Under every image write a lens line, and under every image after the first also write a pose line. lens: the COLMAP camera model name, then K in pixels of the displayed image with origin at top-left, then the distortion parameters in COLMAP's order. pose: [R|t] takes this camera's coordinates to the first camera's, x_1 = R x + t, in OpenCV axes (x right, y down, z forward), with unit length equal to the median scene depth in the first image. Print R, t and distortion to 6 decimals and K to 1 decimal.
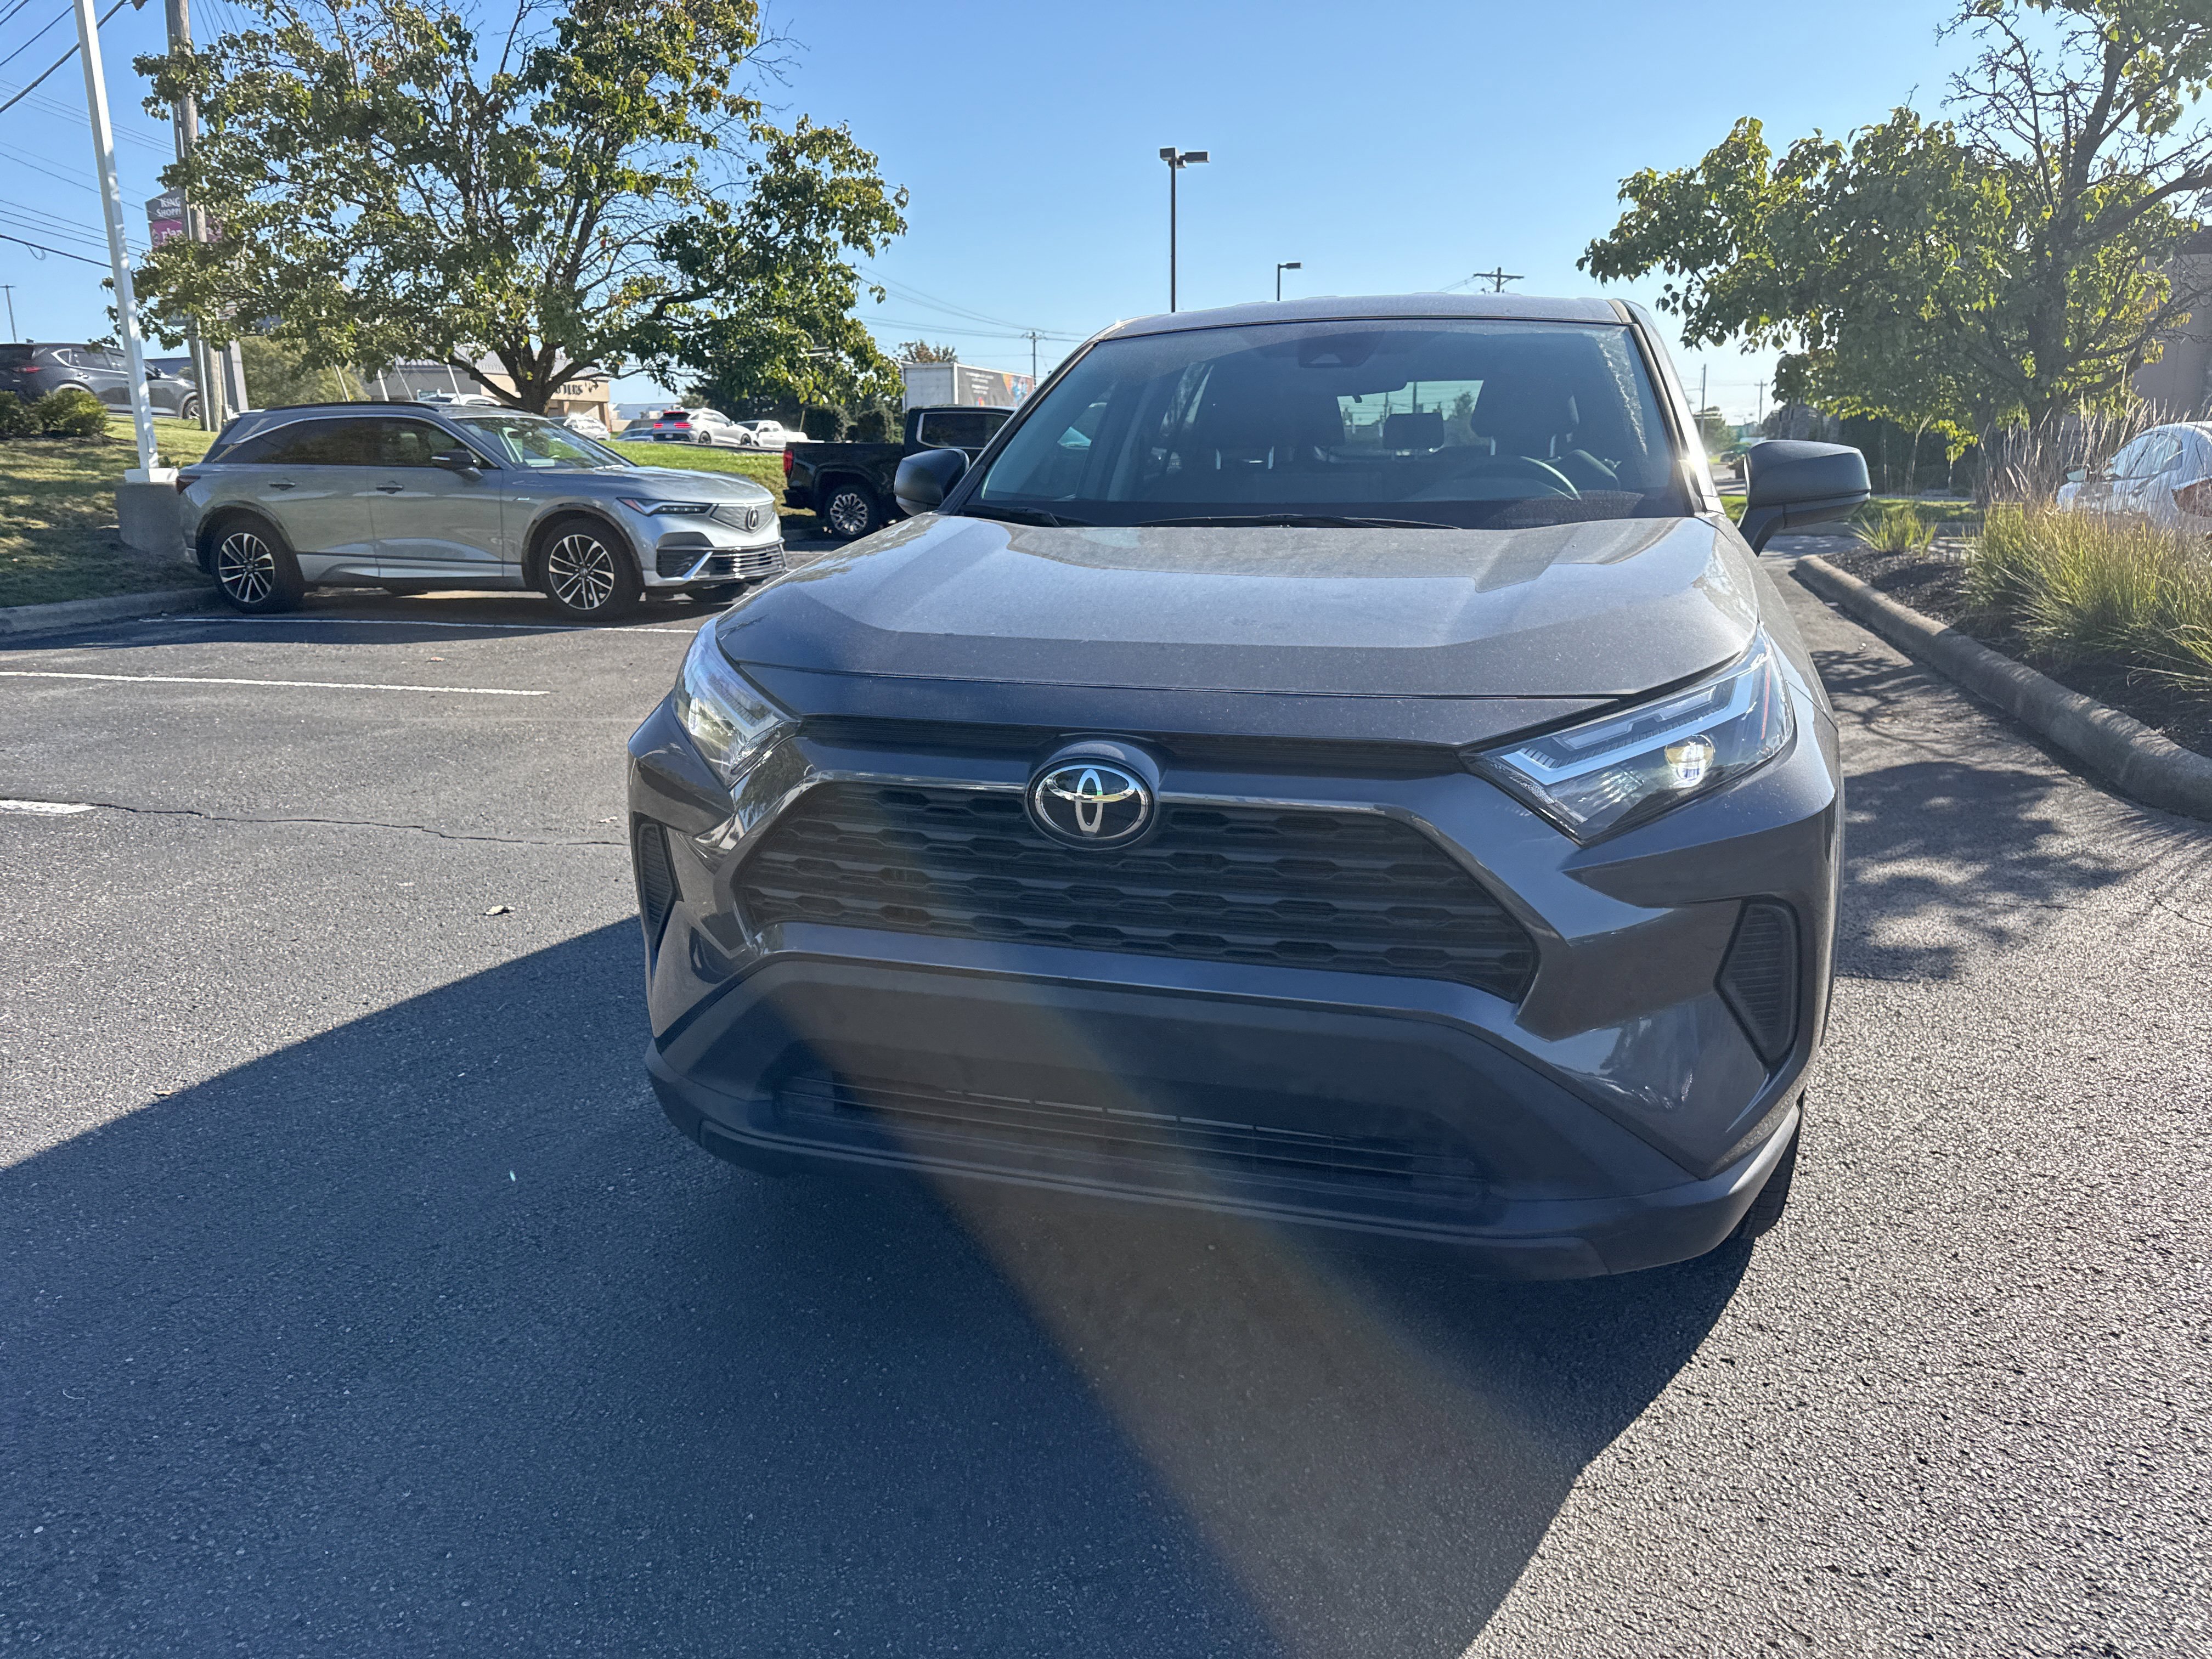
lens RADIAL K [[1564.5, 0, 1112.1], [0, 1564.5, 819.6], [0, 0, 1]] dist [0.025860, -0.028146]
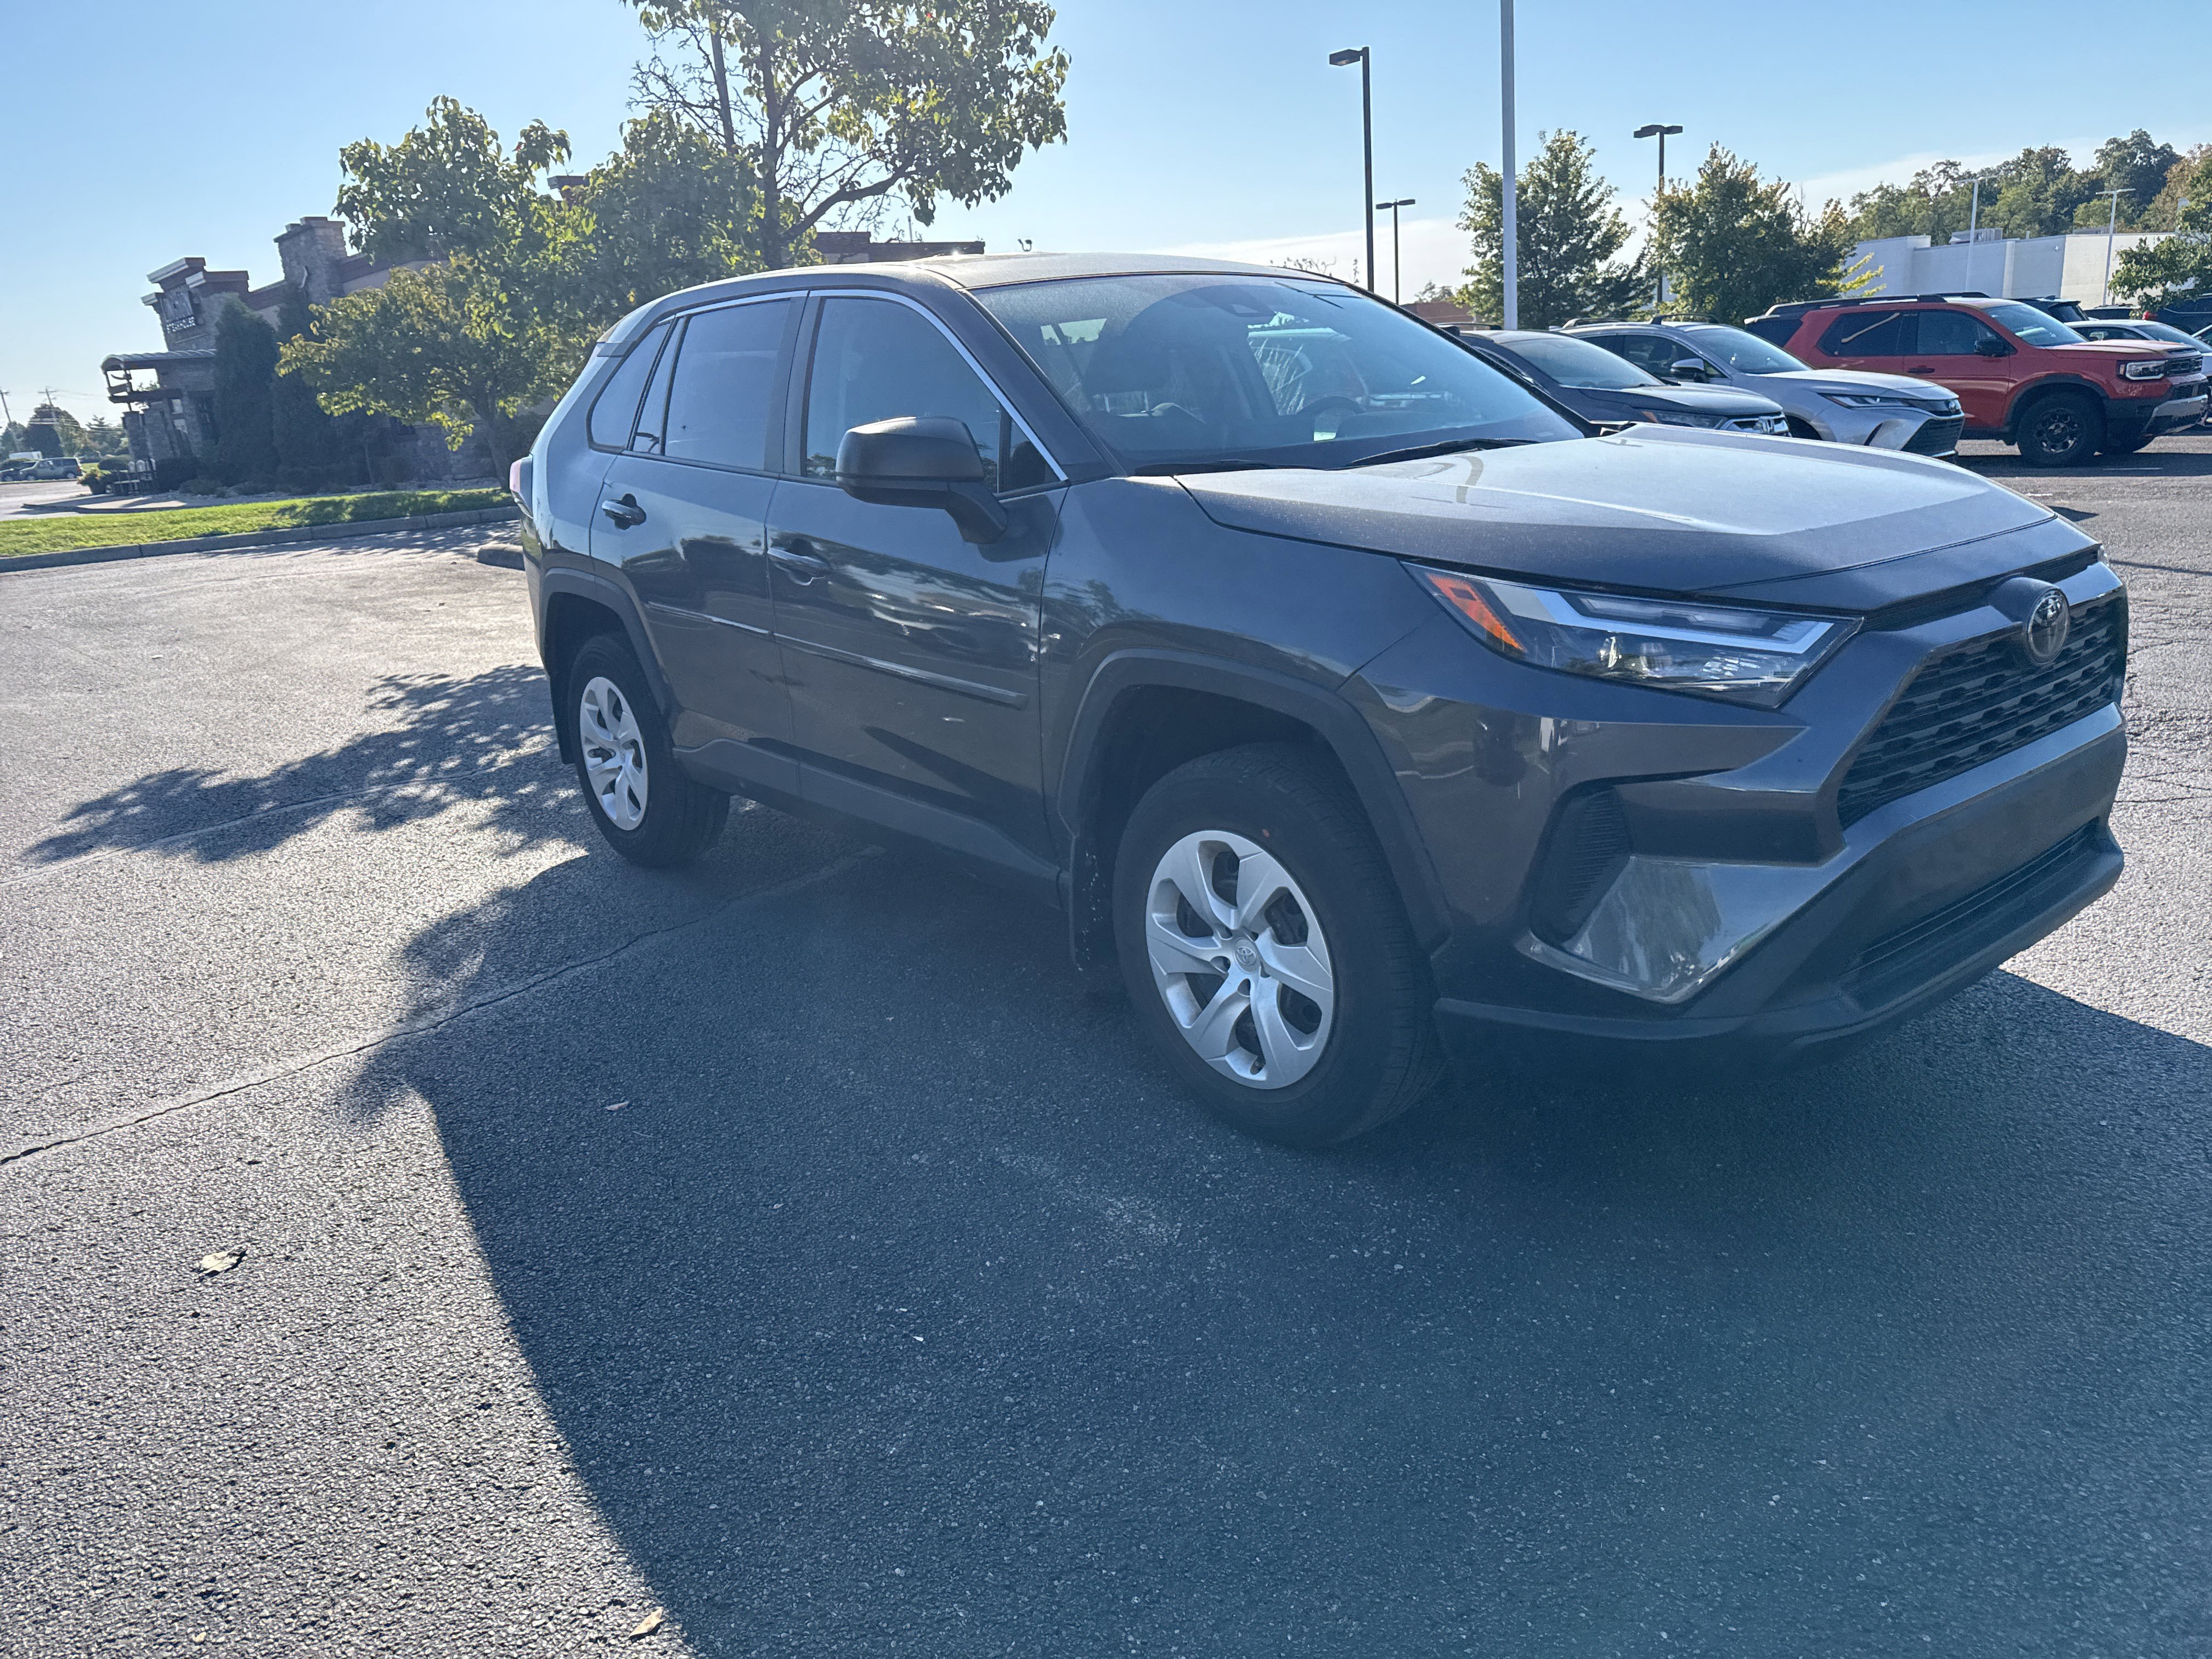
lens RADIAL K [[1564.5, 0, 1110.2], [0, 1564.5, 837.2], [0, 0, 1]] dist [0.025860, -0.028146]
pose [[0.549709, -0.258862, 0.794235, -0.287339], [0.251370, 0.957967, 0.138247, -0.041271], [-0.796638, 0.123651, 0.591674, 0.166723]]
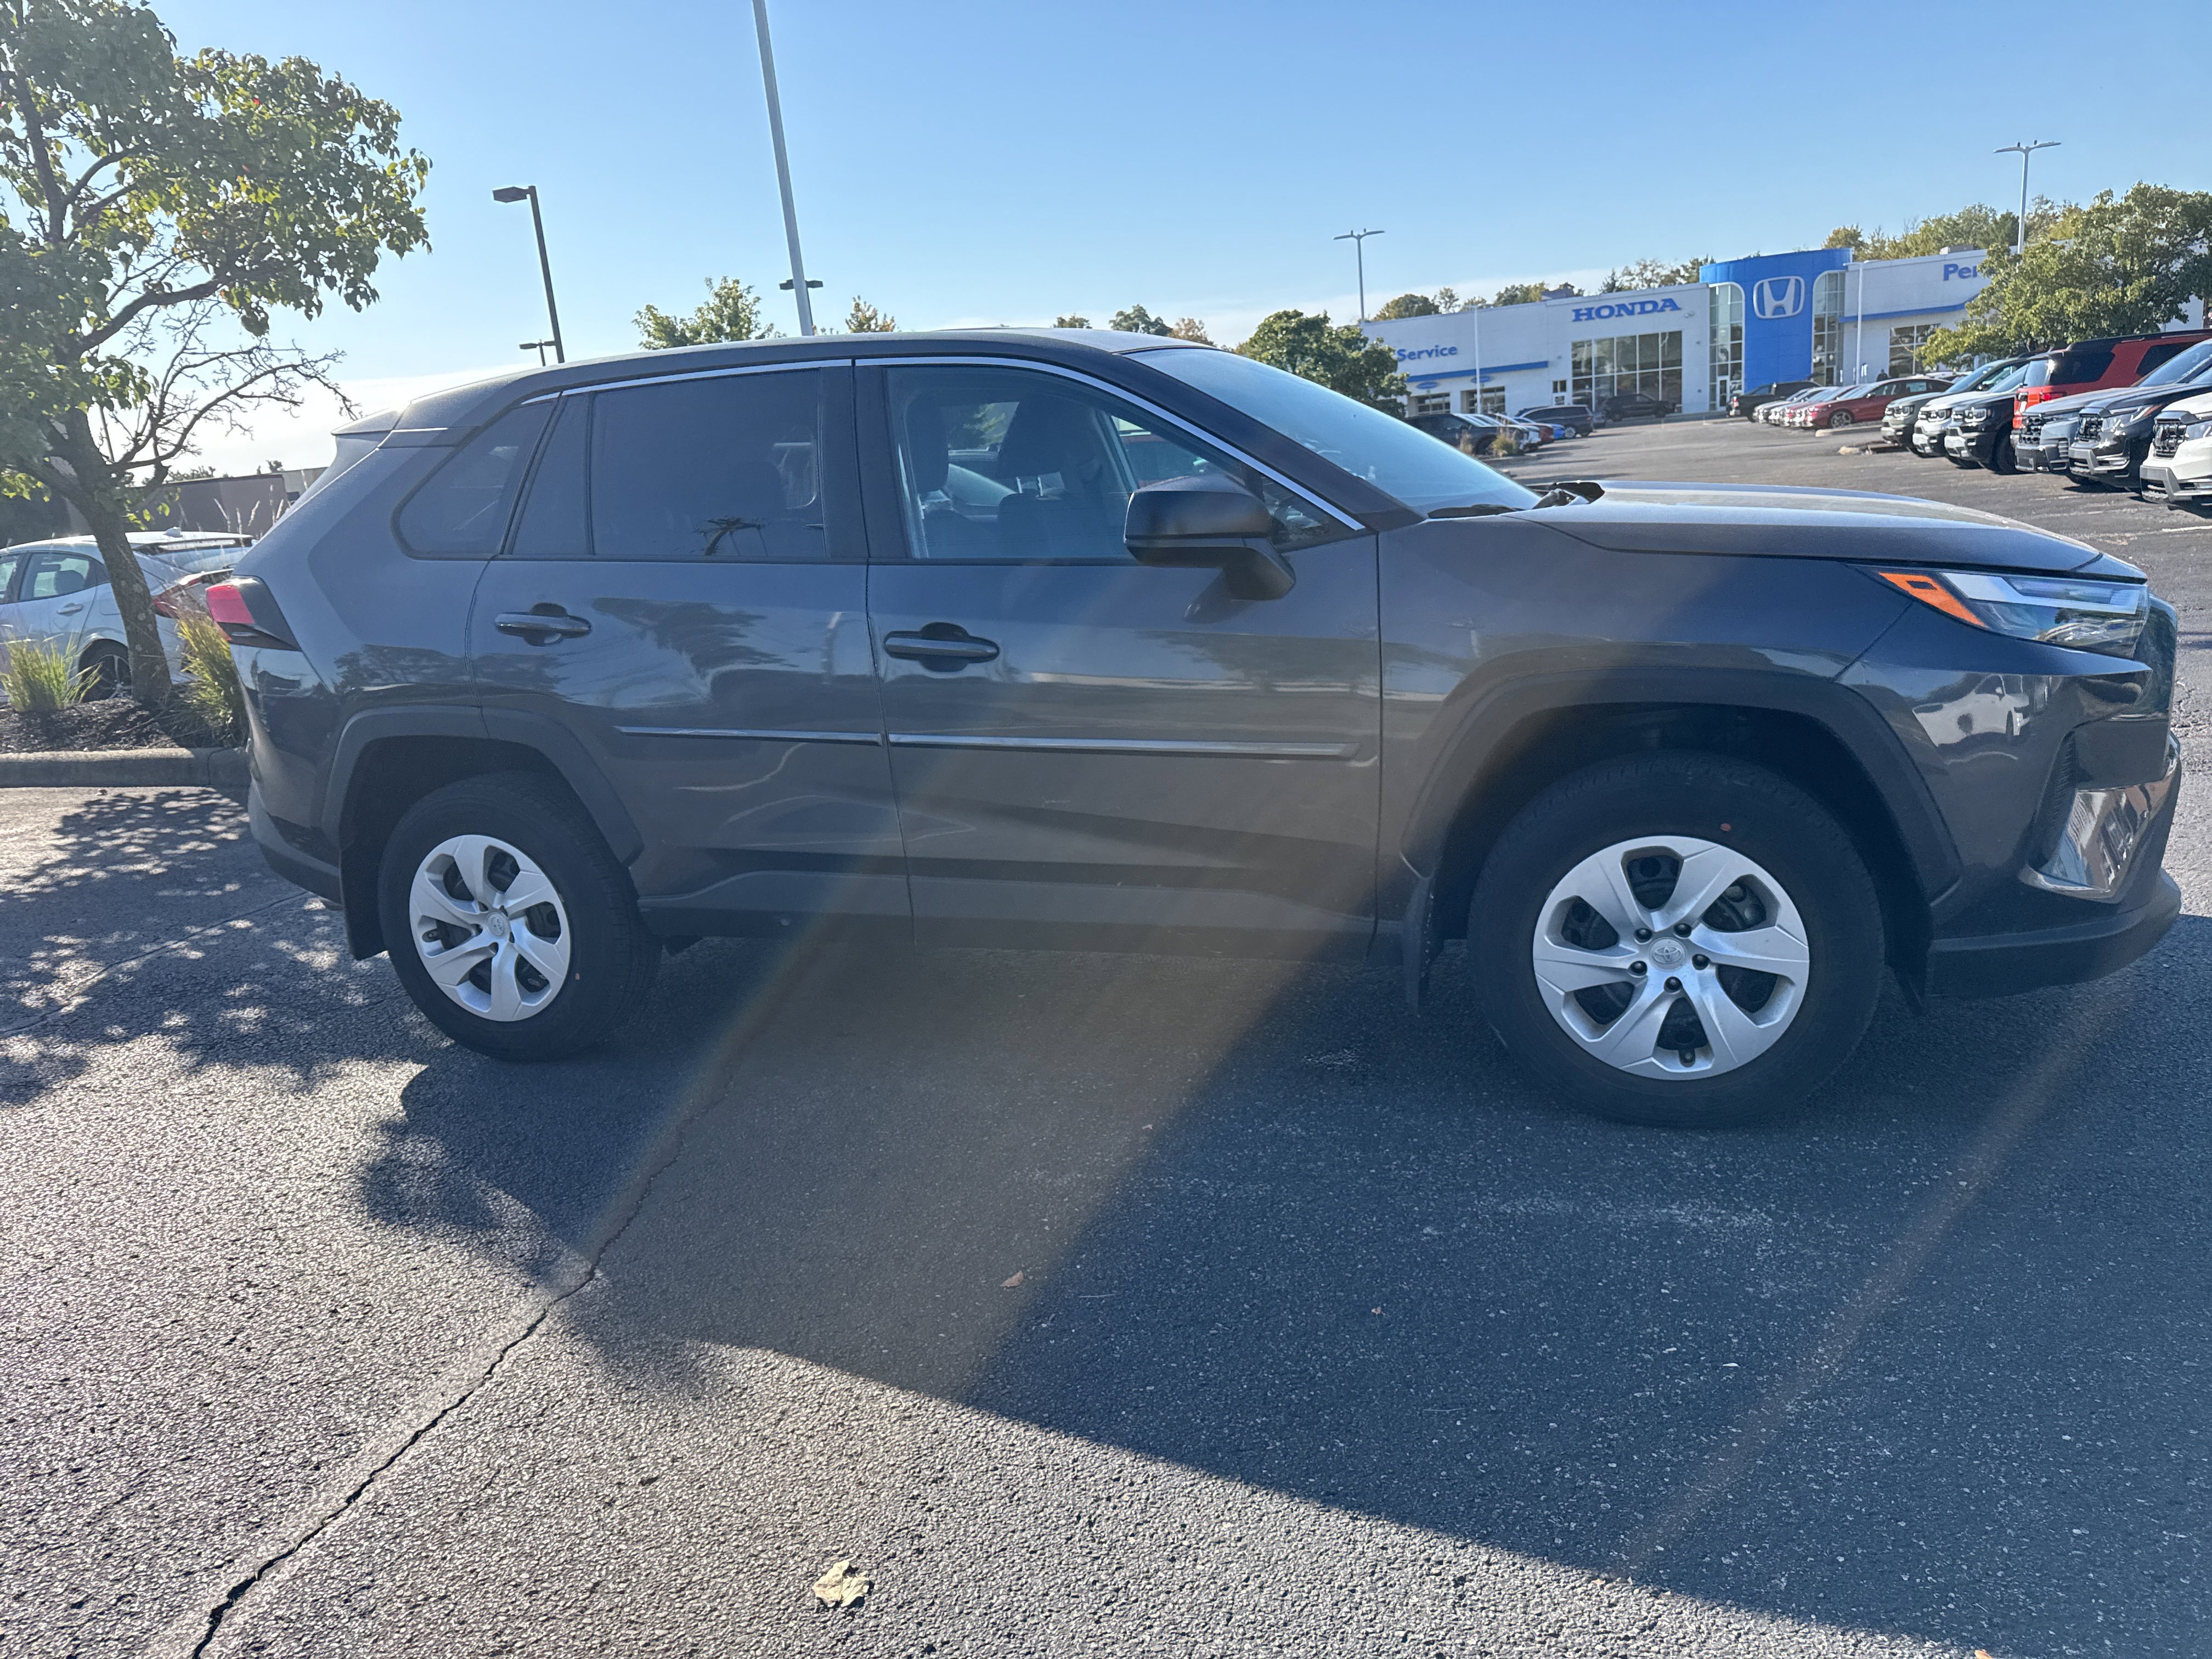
lens RADIAL K [[1564.5, 0, 1110.2], [0, 1564.5, 827.7], [0, 0, 1]] dist [0.025860, -0.028146]
pose [[0.050850, -0.227813, 0.972376, -0.344315], [0.313687, 0.928005, 0.201013, -0.090210], [-0.948164, 0.294801, 0.118651, 0.370657]]
